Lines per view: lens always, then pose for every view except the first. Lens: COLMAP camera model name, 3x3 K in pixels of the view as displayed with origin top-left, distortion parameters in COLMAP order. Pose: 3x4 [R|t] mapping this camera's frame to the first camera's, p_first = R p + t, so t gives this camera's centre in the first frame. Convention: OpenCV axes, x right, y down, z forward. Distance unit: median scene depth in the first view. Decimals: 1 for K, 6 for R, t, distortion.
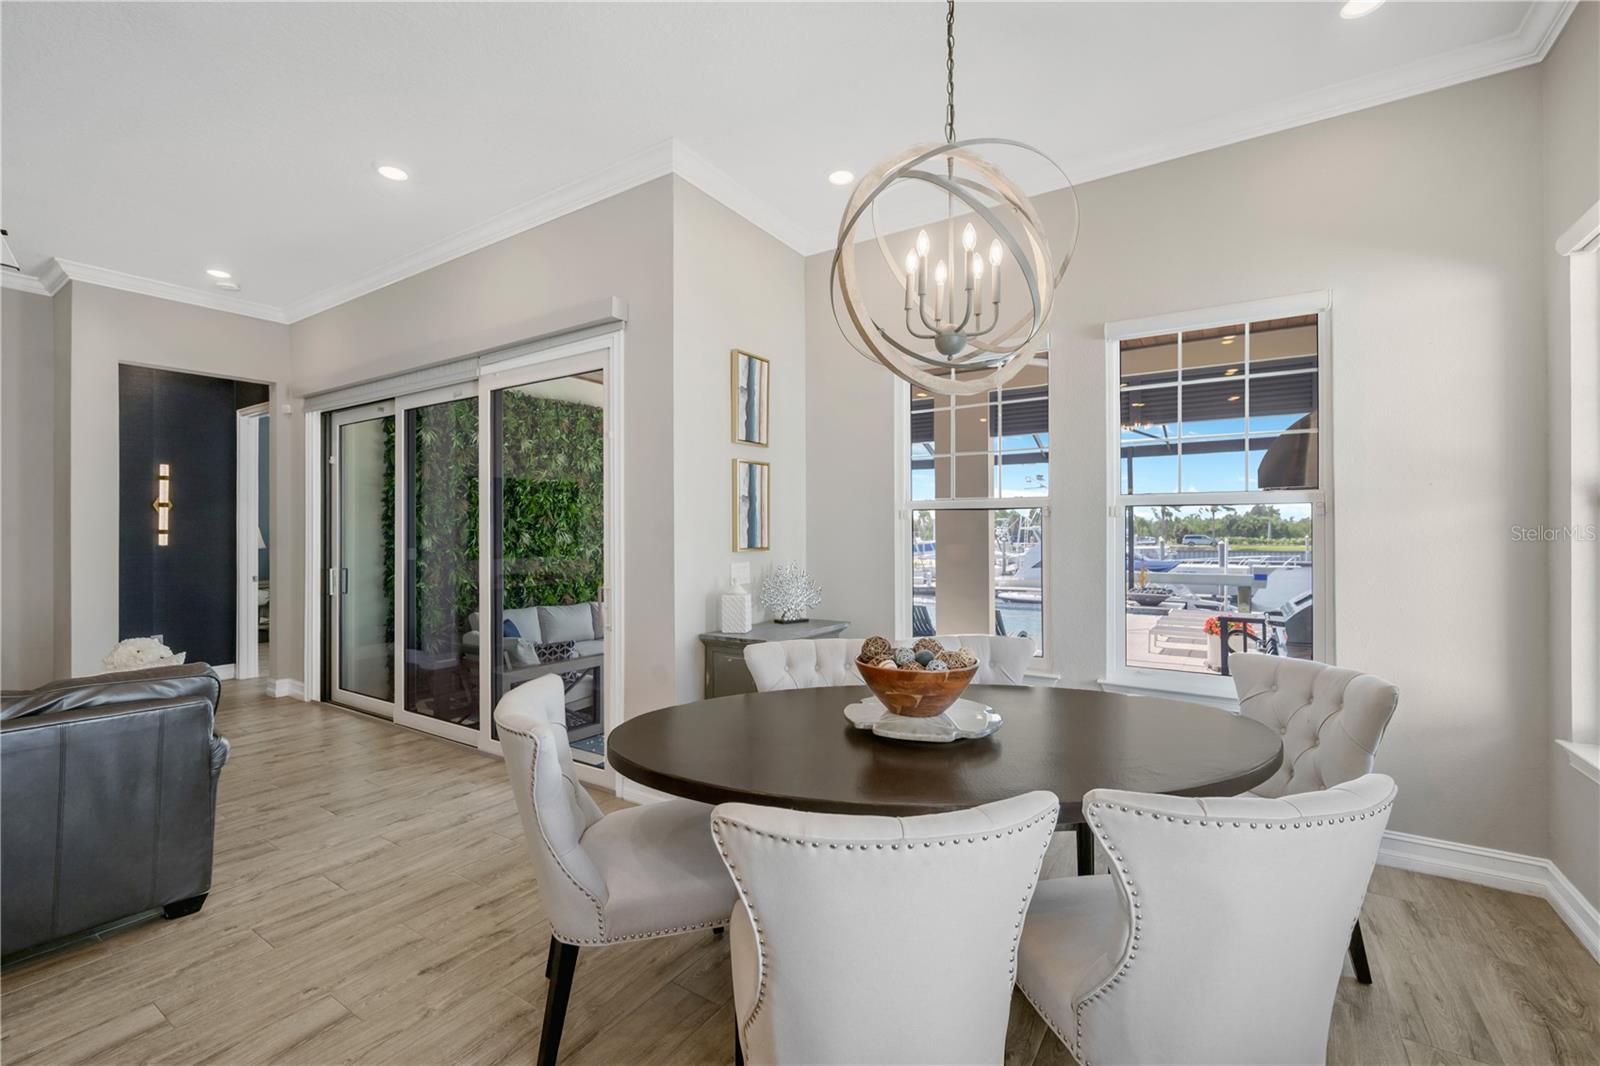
lens RADIAL K [[674.9, 0, 802.7], [0, 674.9, 529.5], [0, 0, 1]] dist [-0.004764, -0.000575]
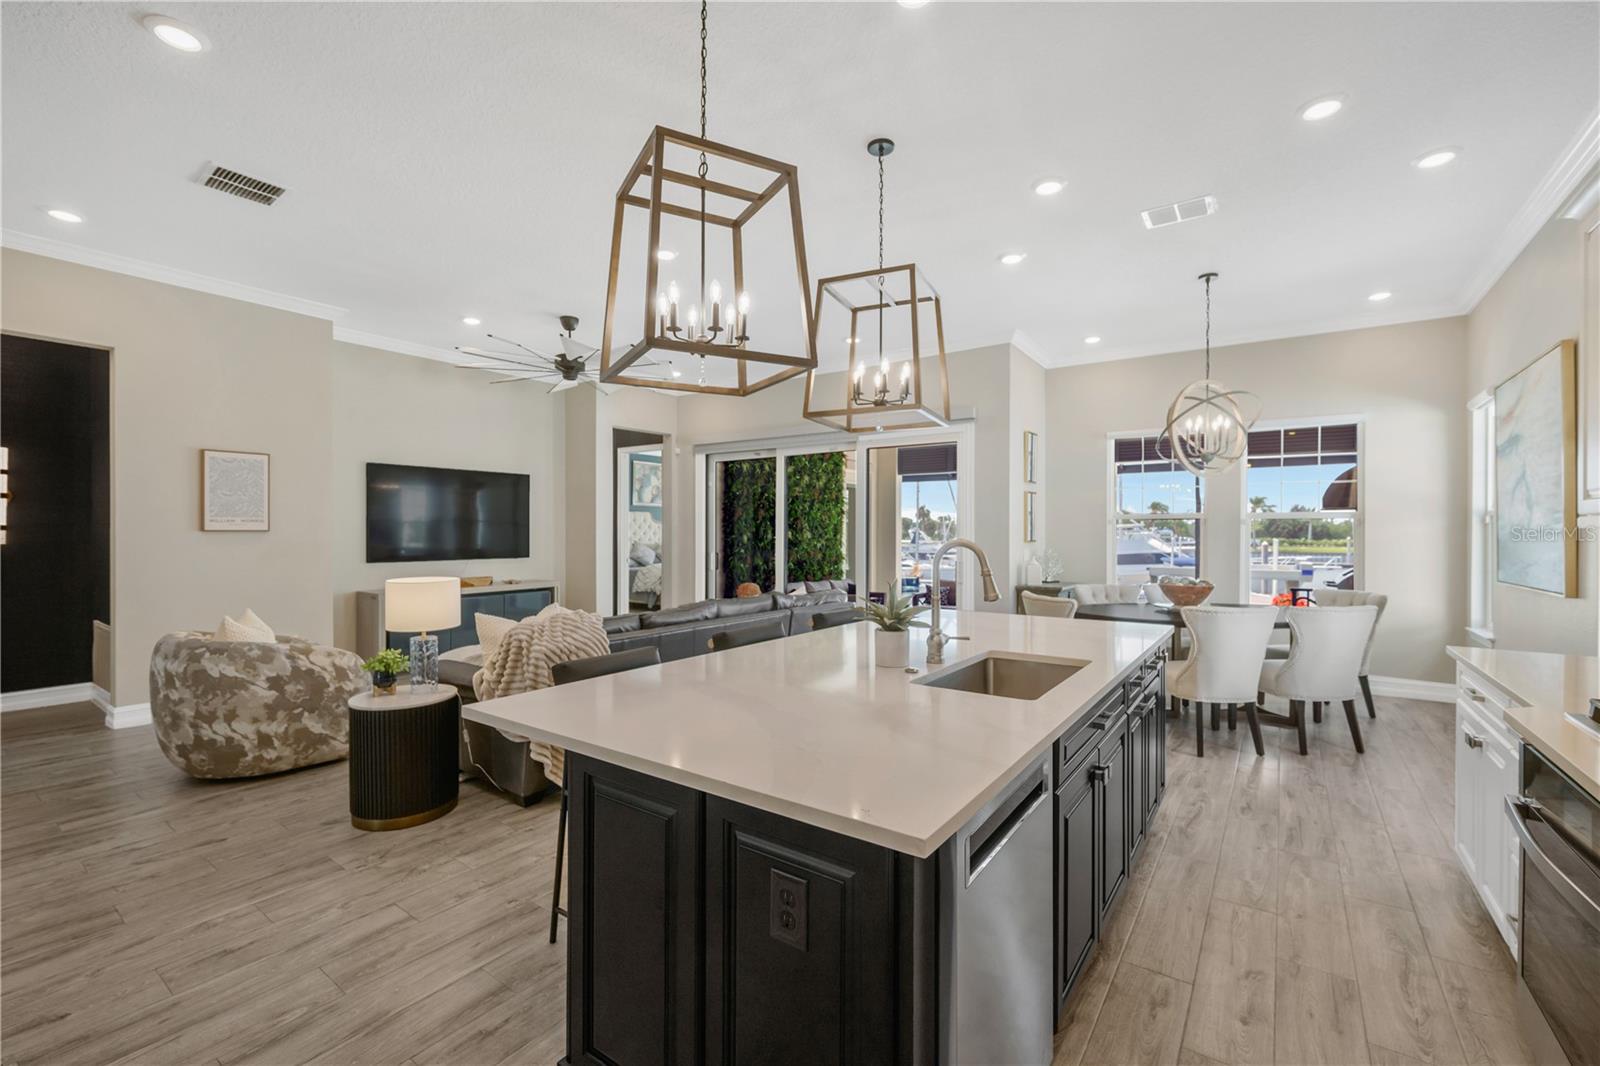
lens RADIAL K [[674.9, 0, 801.1], [0, 674.9, 532.0], [0, 0, 1]] dist [-0.004764, -0.000575]
pose [[0.999183, 0.005585, -0.040038, -0.195227], [-0.005374, 0.999971, 0.005372, -0.000596], [0.040067, -0.005152, 0.999184, -0.258785]]
